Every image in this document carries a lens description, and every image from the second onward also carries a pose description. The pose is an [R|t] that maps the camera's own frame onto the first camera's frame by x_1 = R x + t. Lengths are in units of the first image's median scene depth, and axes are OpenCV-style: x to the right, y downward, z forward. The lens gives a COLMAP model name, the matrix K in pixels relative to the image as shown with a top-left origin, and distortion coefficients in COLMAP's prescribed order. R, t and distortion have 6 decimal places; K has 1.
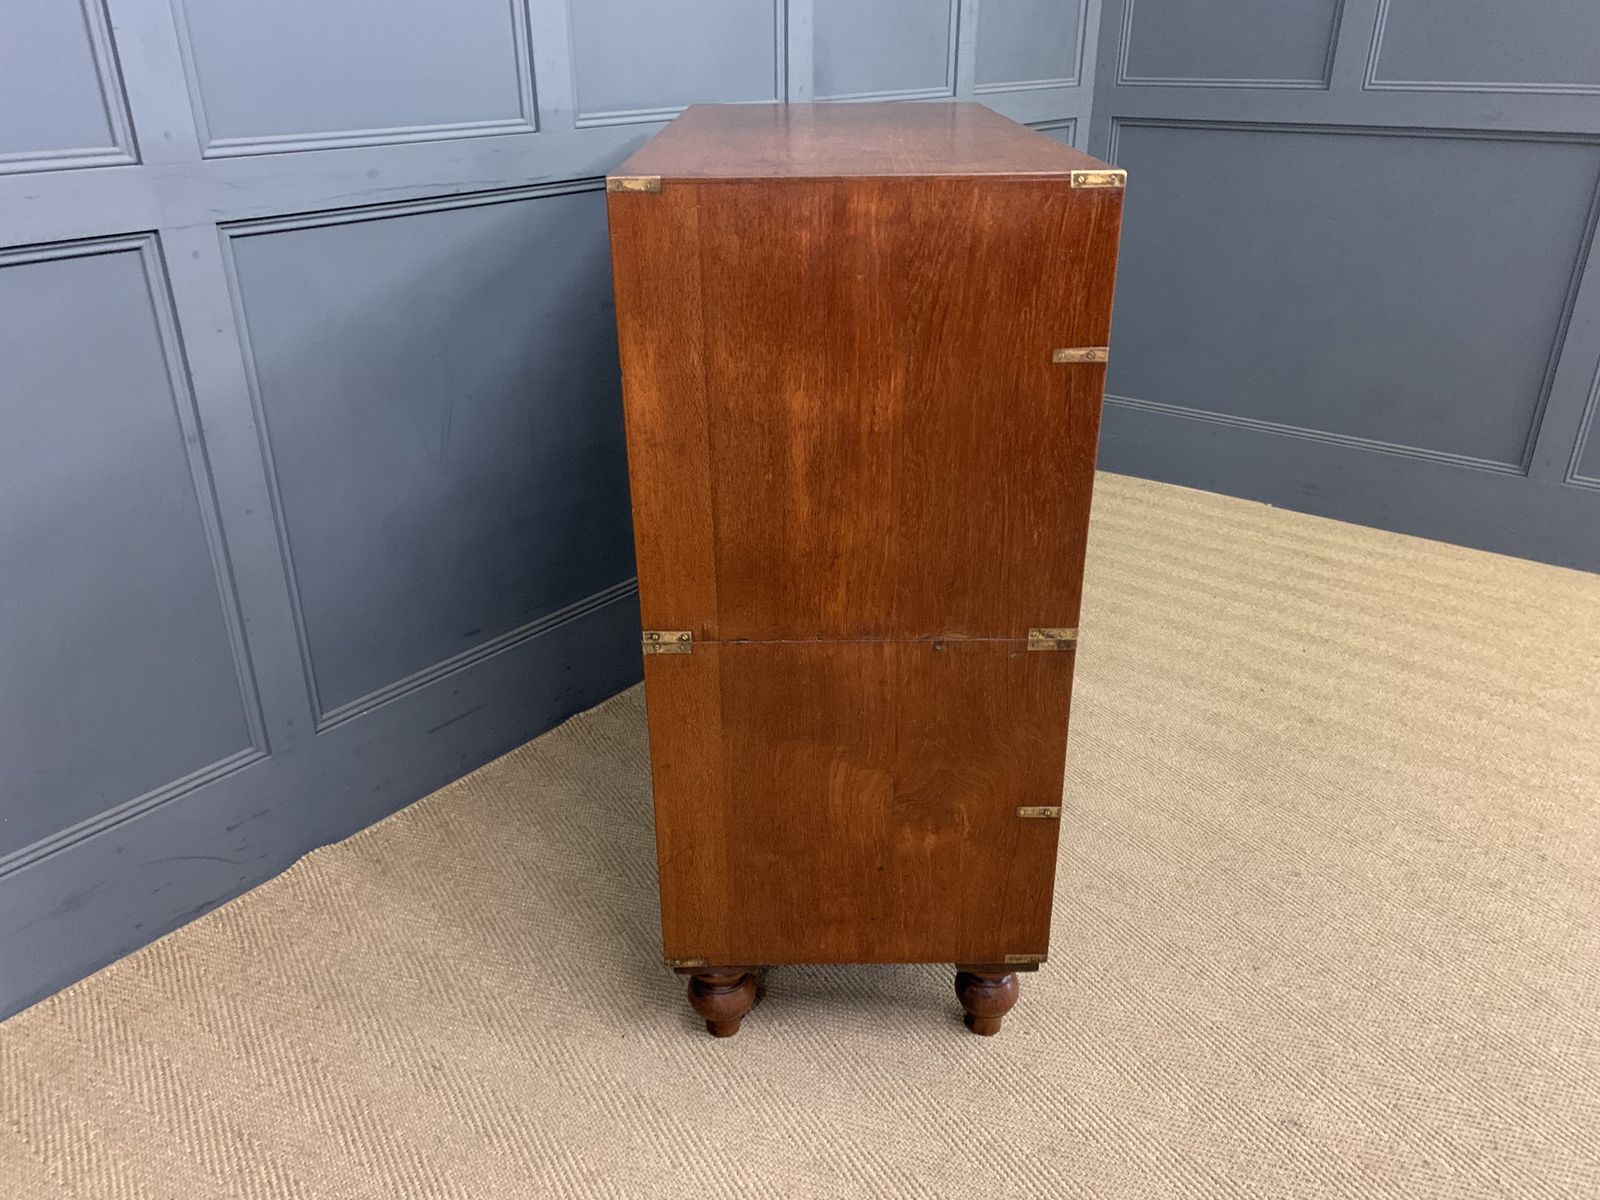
lens RADIAL K [[1222.6, 0, 805.6], [0, 1222.6, 594.2], [0, 0, 1]] dist [0.139700, -0.293184]
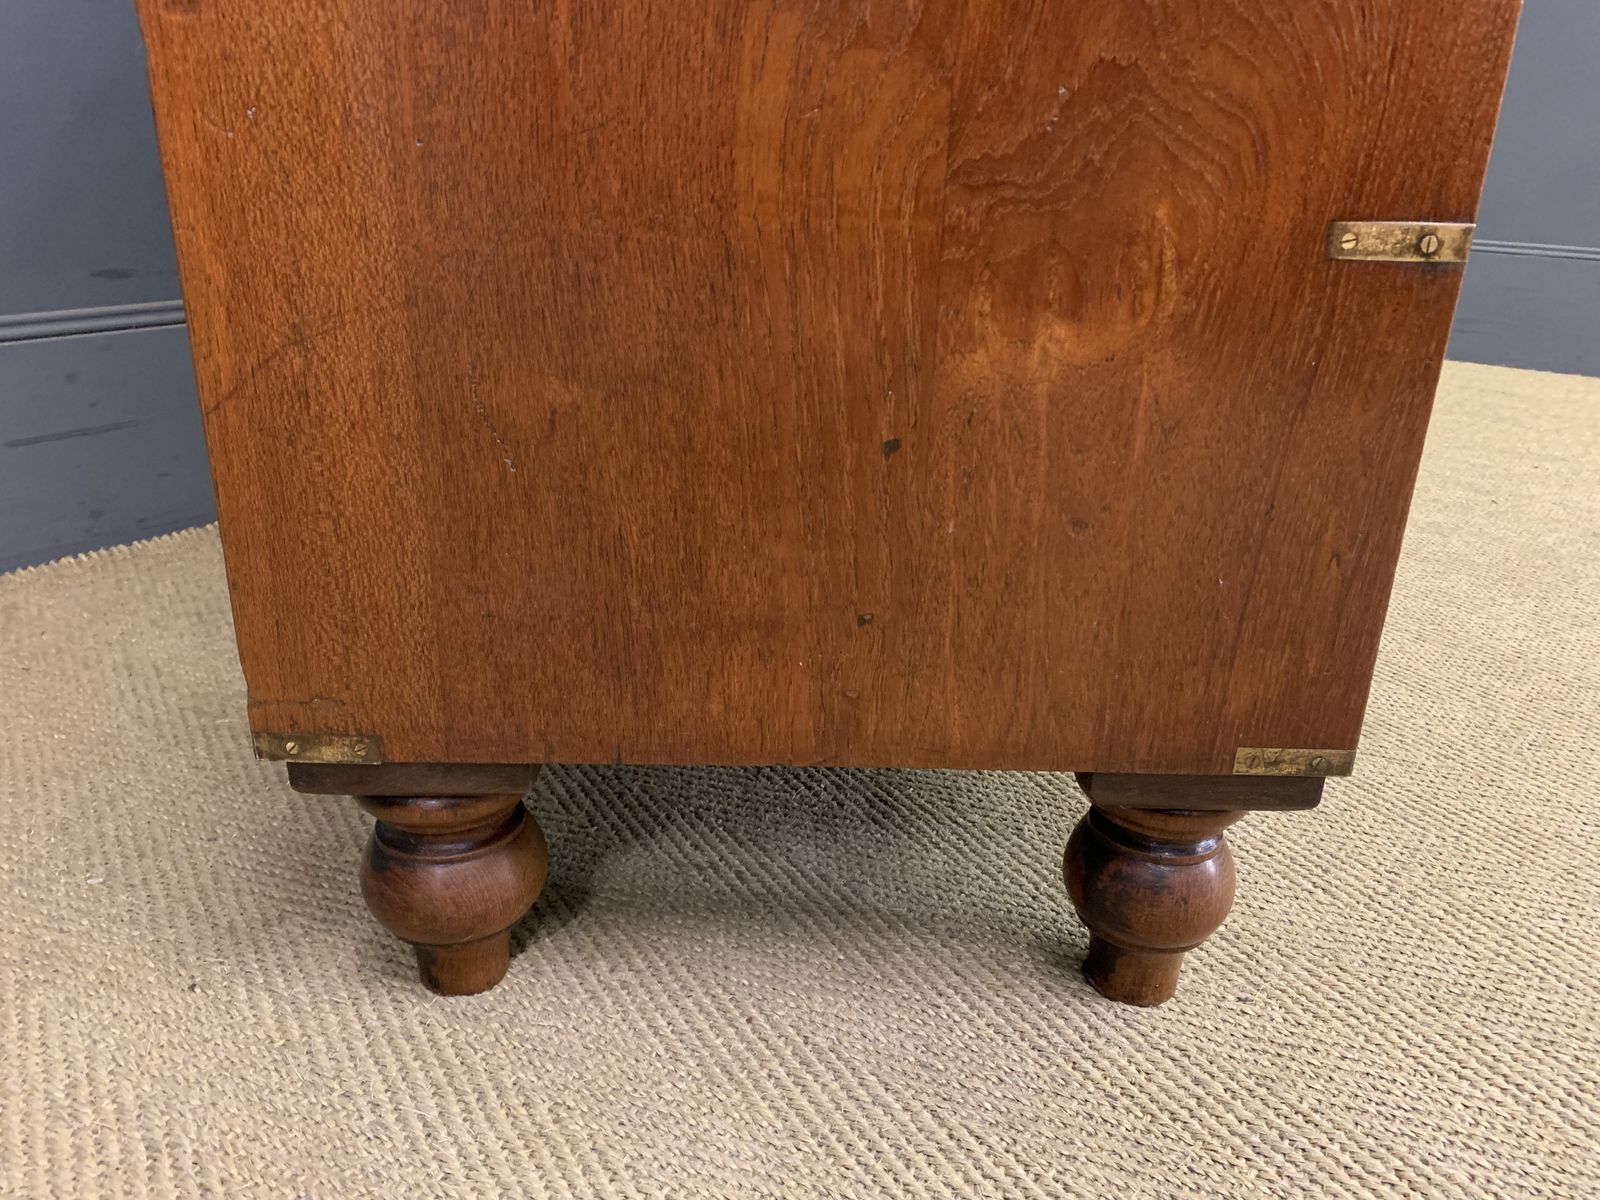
lens RADIAL K [[1222.6, 0, 805.6], [0, 1222.6, 594.2], [0, 0, 1]] dist [0.139700, -0.293184]
pose [[0.999327, 0.029264, 0.022103, 0.030693], [-0.027780, 0.997518, -0.064694, 0.276416], [-0.023941, 0.064037, 0.997660, 0.656337]]
